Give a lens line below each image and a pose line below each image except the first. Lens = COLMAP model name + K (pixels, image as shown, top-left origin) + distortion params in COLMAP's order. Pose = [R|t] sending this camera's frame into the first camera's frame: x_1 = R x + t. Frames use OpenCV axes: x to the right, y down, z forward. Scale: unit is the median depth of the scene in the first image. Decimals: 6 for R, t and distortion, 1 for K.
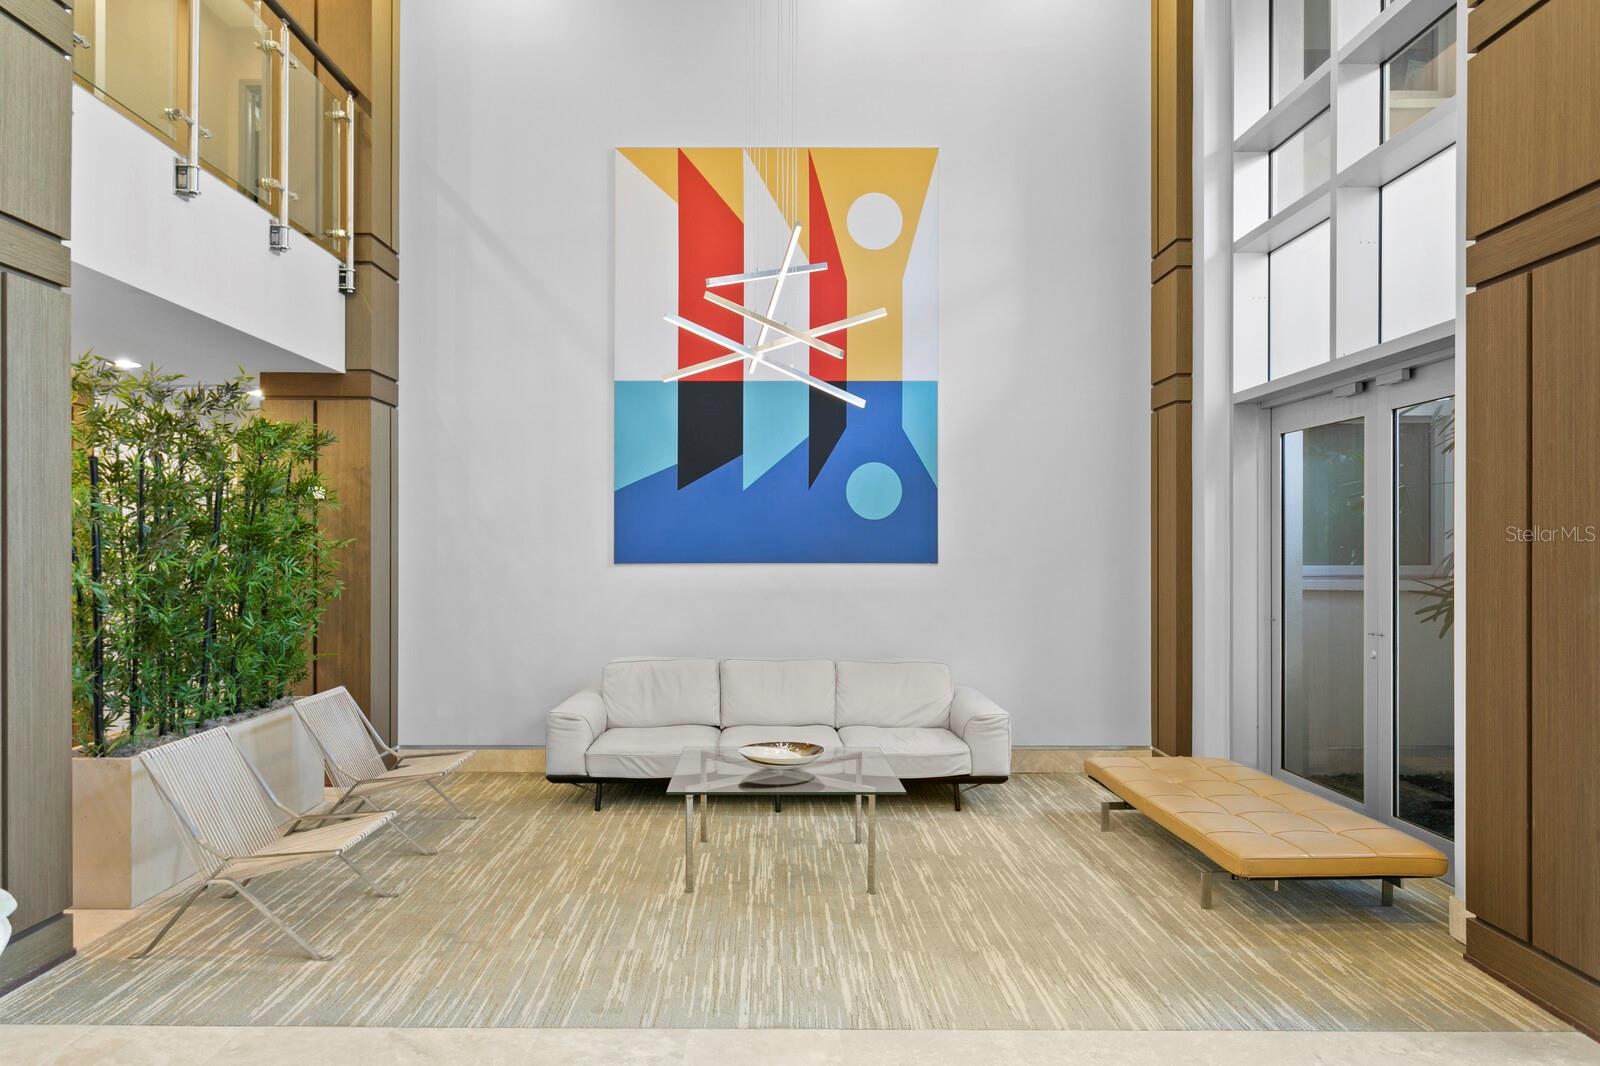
lens RADIAL K [[1066.5, 0, 797.5], [0, 1066.5, 549.6], [0, 0, 1]] dist [-0.007064, -0.000809]
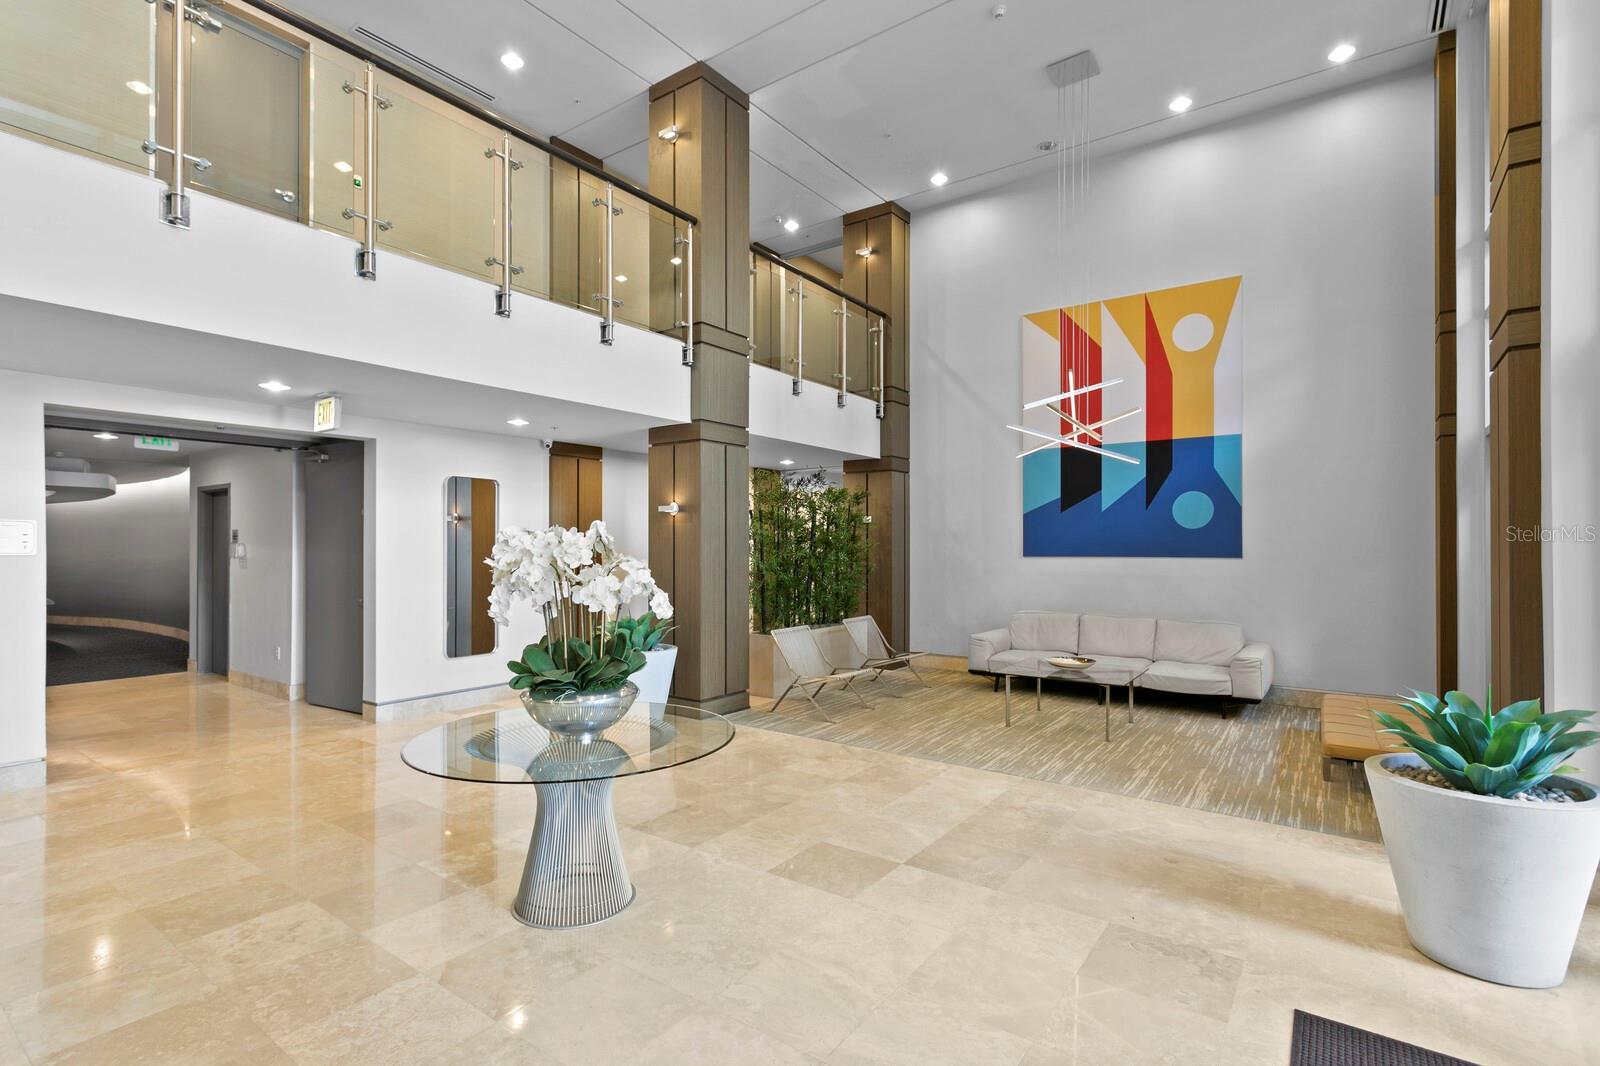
lens RADIAL K [[758.9, 0, 779.2], [0, 758.9, 542.7], [0, 0, 1]] dist [0.000498, 0.000644]
pose [[0.803174, -0.003143, -0.595736, 0.273840], [-0.000119, 0.999985, -0.005437, -0.002735], [0.595745, 0.004438, 0.803162, -0.249455]]
